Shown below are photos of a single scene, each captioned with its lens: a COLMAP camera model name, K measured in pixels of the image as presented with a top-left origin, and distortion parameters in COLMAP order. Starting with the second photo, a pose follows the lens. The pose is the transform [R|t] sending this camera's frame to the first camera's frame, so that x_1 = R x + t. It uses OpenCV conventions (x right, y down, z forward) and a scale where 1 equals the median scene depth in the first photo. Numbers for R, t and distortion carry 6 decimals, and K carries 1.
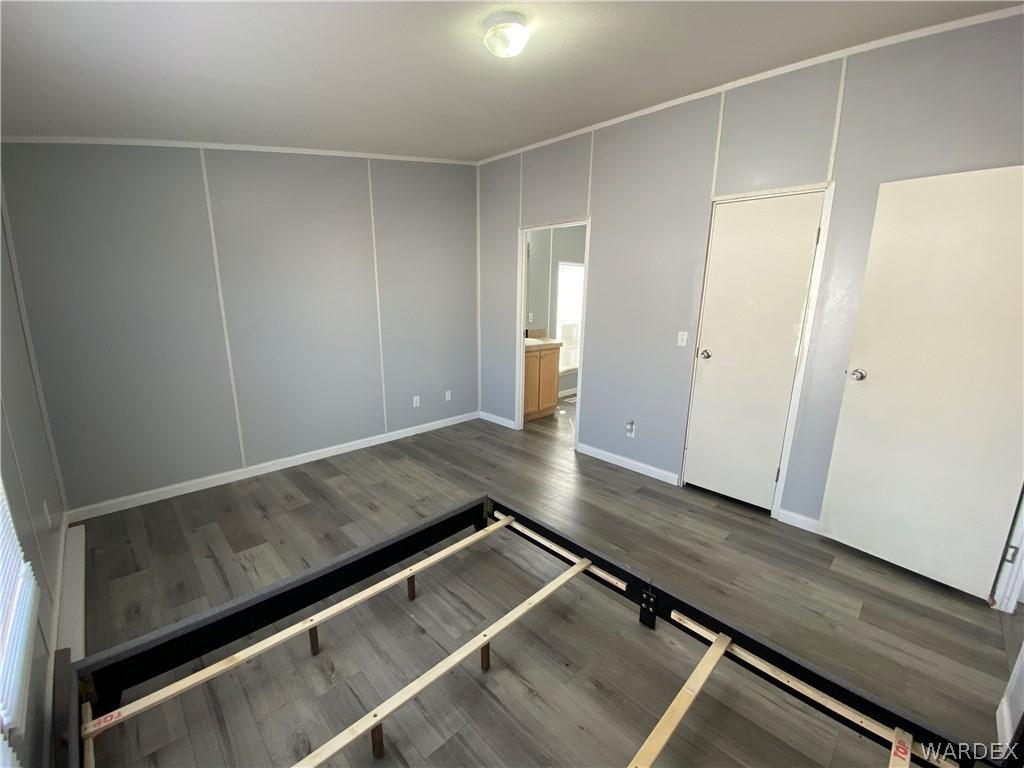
lens RADIAL K [[415.6, 0, 512.5], [0, 415.6, 384.1], [0, 0, 1]] dist [0.017615, -0.018318]
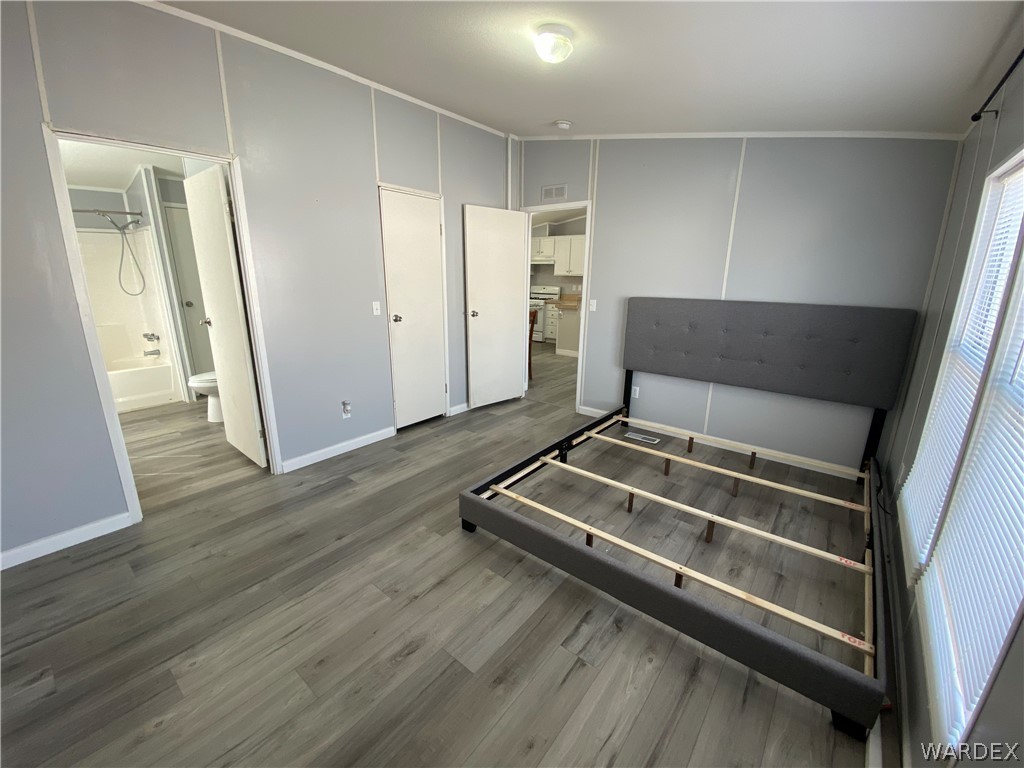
lens RADIAL K [[415.6, 0, 509.8], [0, 415.6, 385.9], [0, 0, 1]] dist [0.017615, -0.018318]
pose [[-0.119620, -0.278680, 0.952905, -0.746656], [0.200040, 0.933347, 0.298072, -0.174783], [-0.972458, 0.226275, -0.055900, 0.762552]]
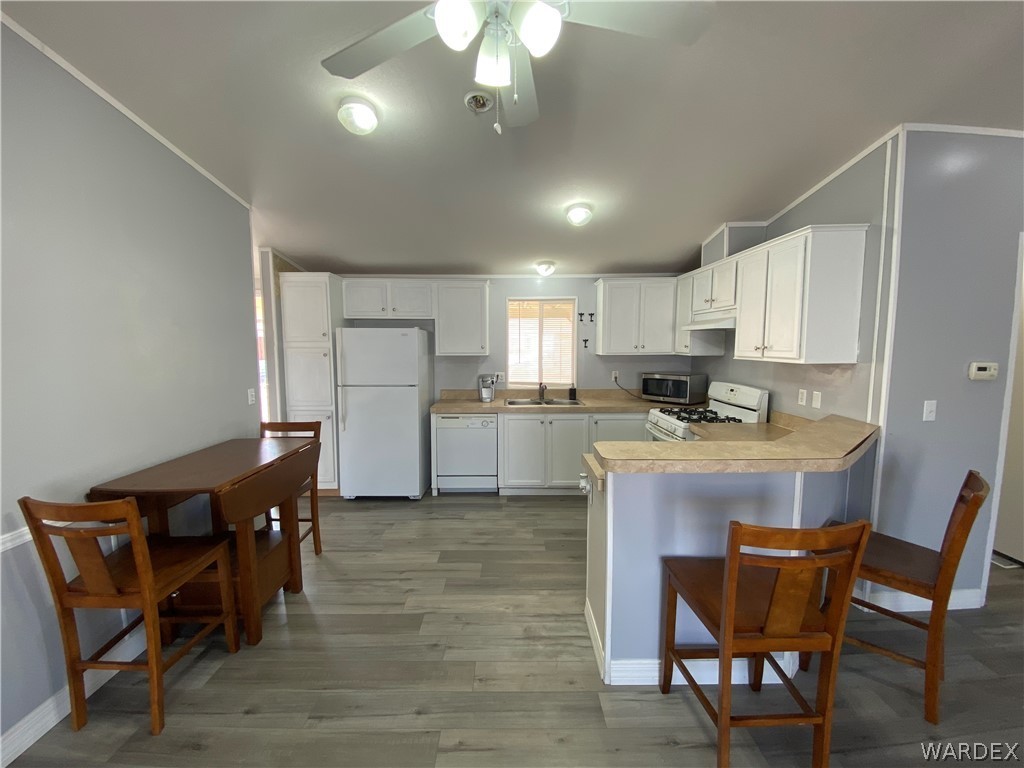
lens RADIAL K [[415.6, 0, 510.8], [0, 415.6, 383.7], [0, 0, 1]] dist [0.017615, -0.018318]
pose [[0.695496, -0.085777, 0.713392, 1.030797], [0.169316, 0.984455, -0.046699, 0.043448], [-0.698296, 0.153267, 0.699208, -0.190385]]
